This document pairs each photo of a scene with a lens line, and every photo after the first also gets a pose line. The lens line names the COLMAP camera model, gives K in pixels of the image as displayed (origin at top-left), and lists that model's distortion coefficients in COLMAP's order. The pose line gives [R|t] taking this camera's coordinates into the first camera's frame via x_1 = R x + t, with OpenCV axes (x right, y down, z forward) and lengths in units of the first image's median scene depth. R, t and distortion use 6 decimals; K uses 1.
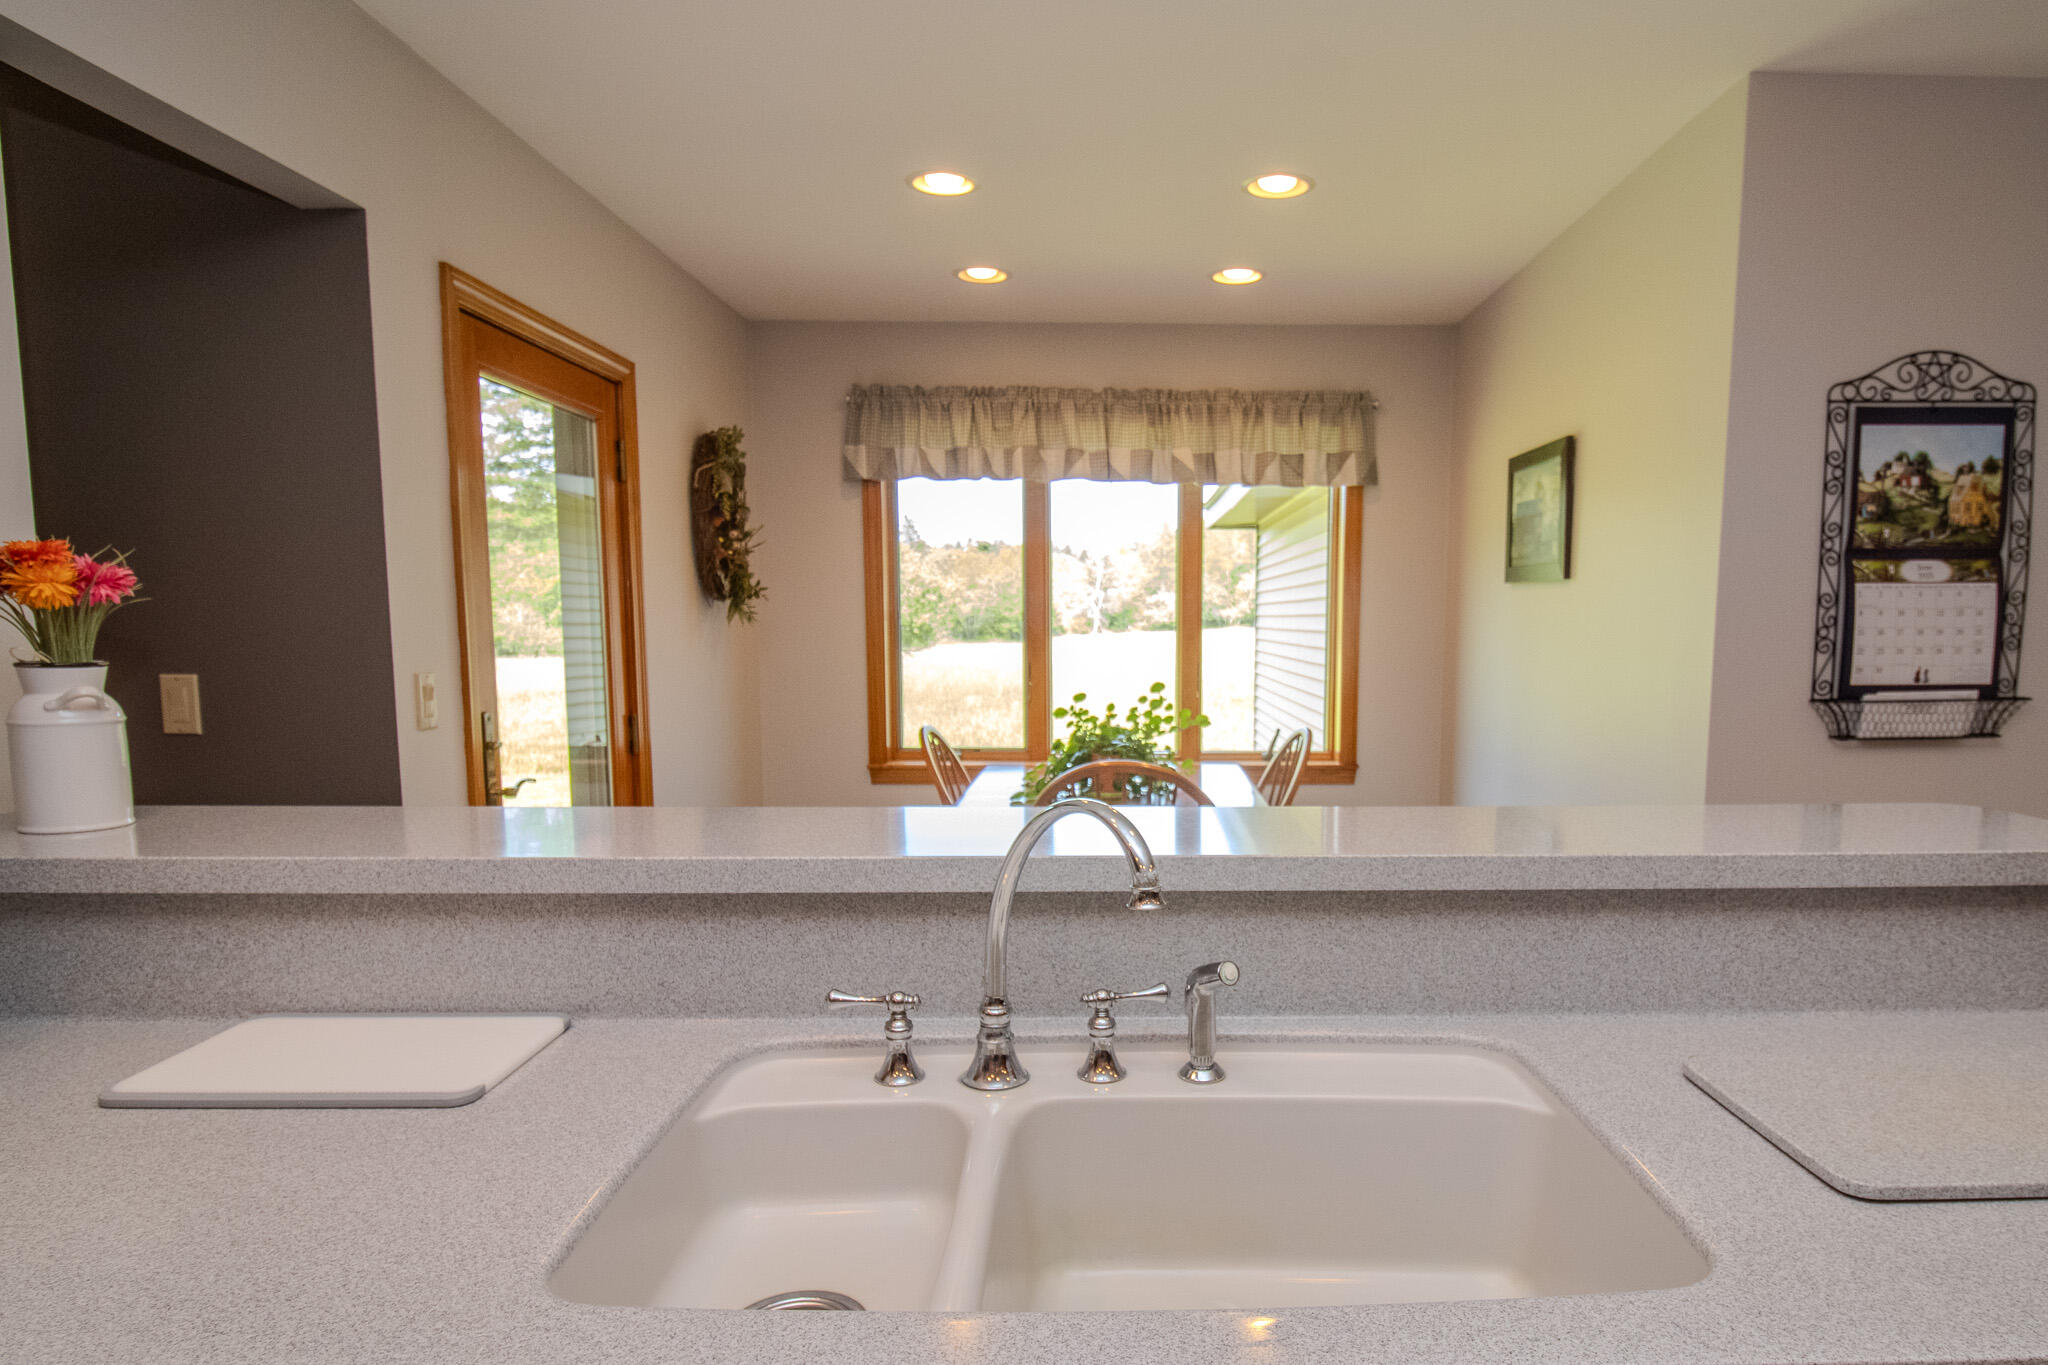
lens RADIAL K [[1268.4, 0, 1123.4], [0, 1268.4, 749.1], [0, 0, 1]] dist [0.035526, -0.001426]
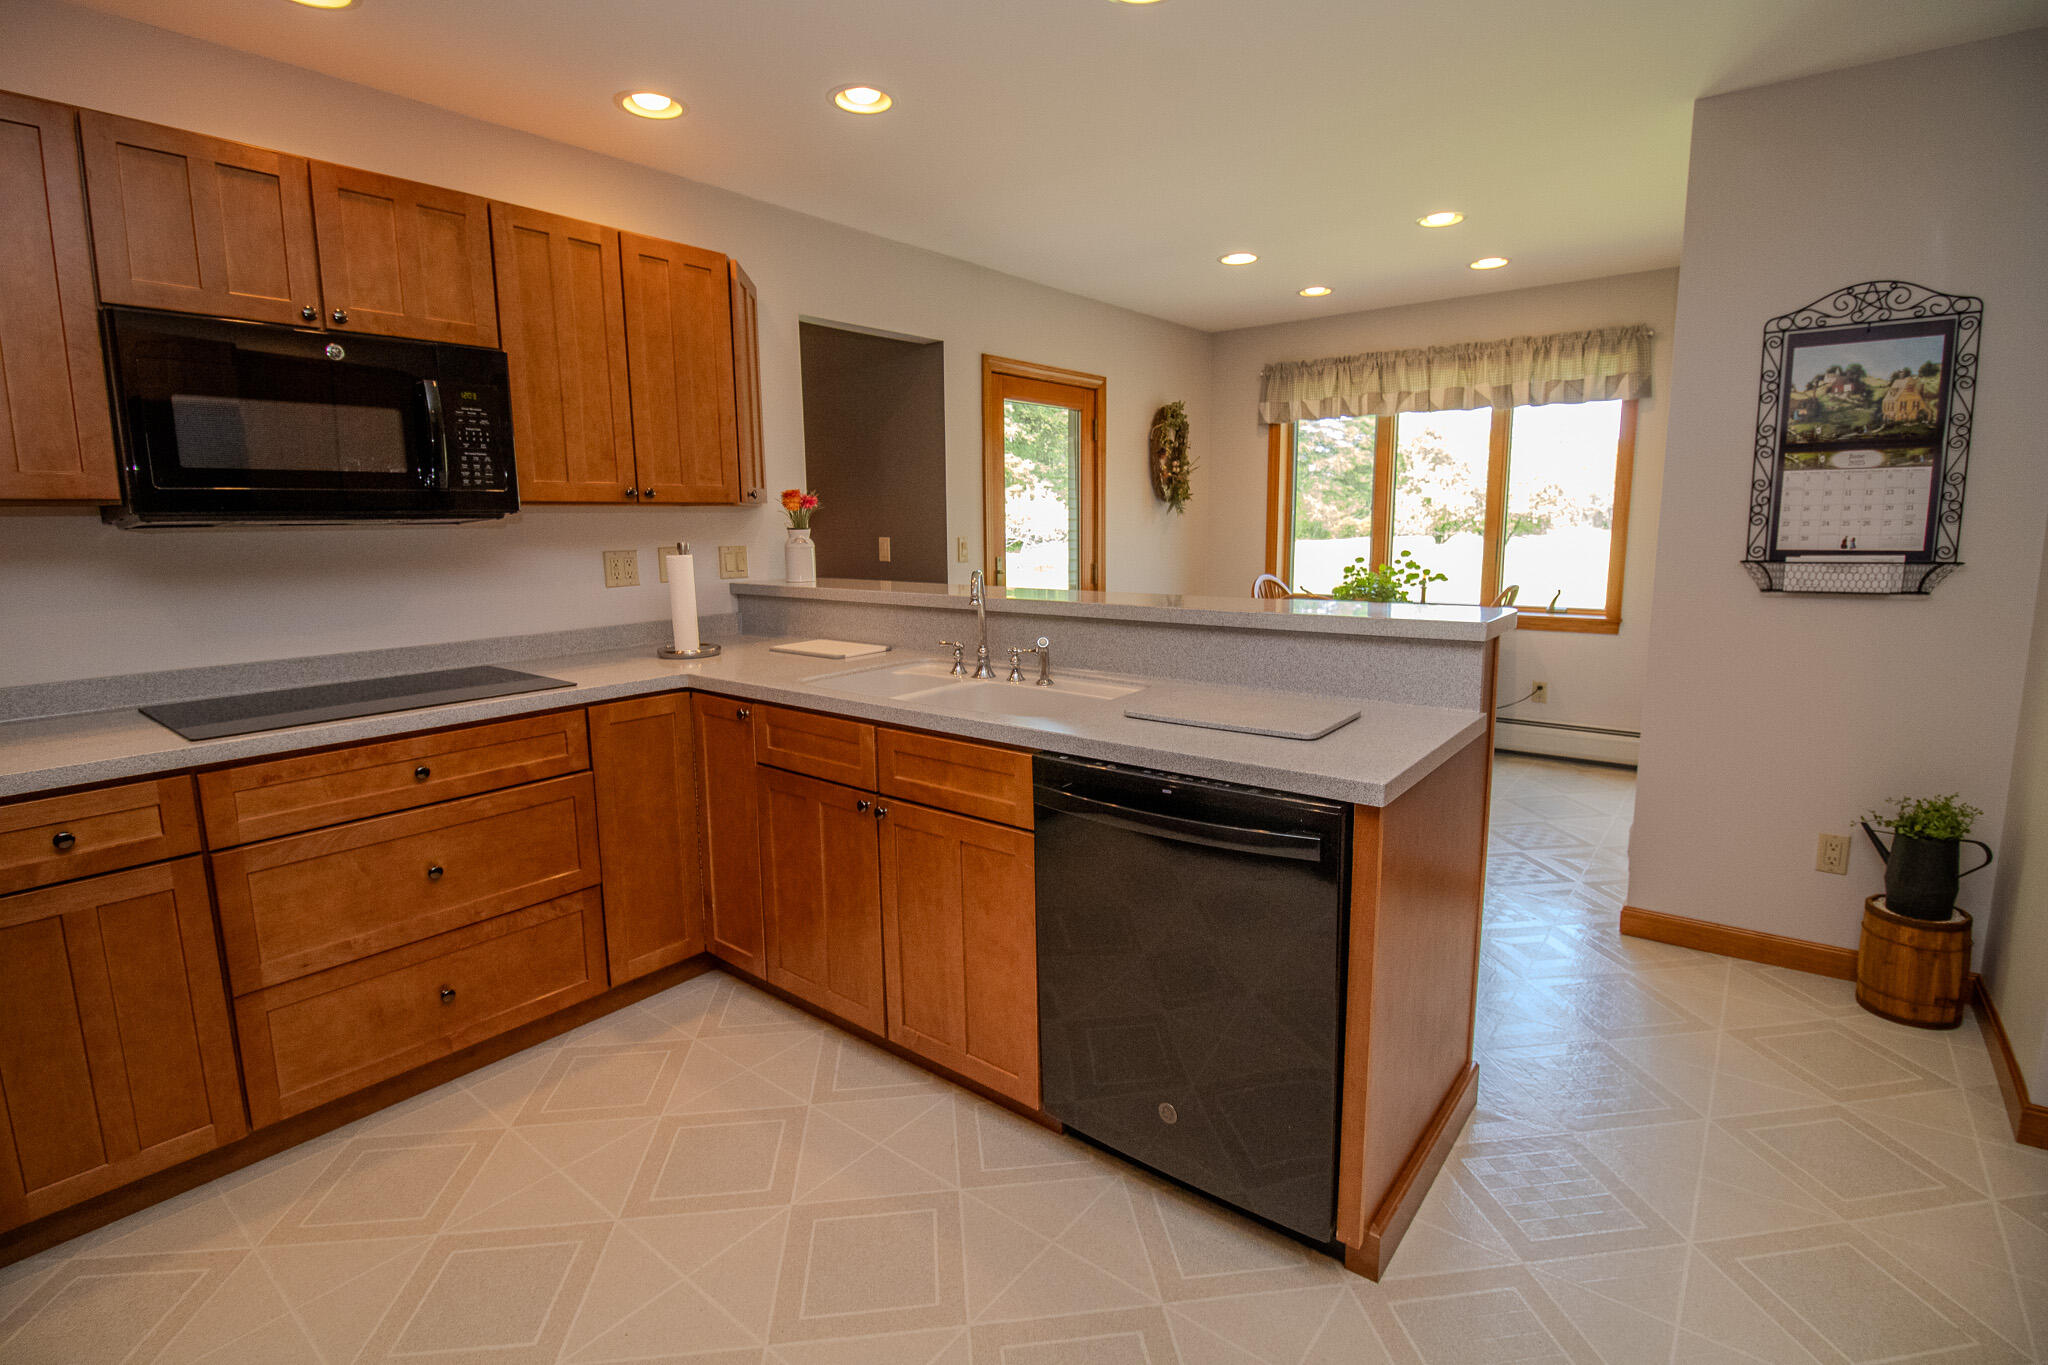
lens RADIAL K [[972.2, 0, 1020.7], [0, 972.2, 692.8], [0, 0, 1]] dist [-0.001619, -0.000966]
pose [[0.764181, 0.102888, -0.636743, 0.620485], [-0.052872, 0.993865, 0.097140, 0.039829], [0.642832, -0.040567, 0.764933, -0.262443]]
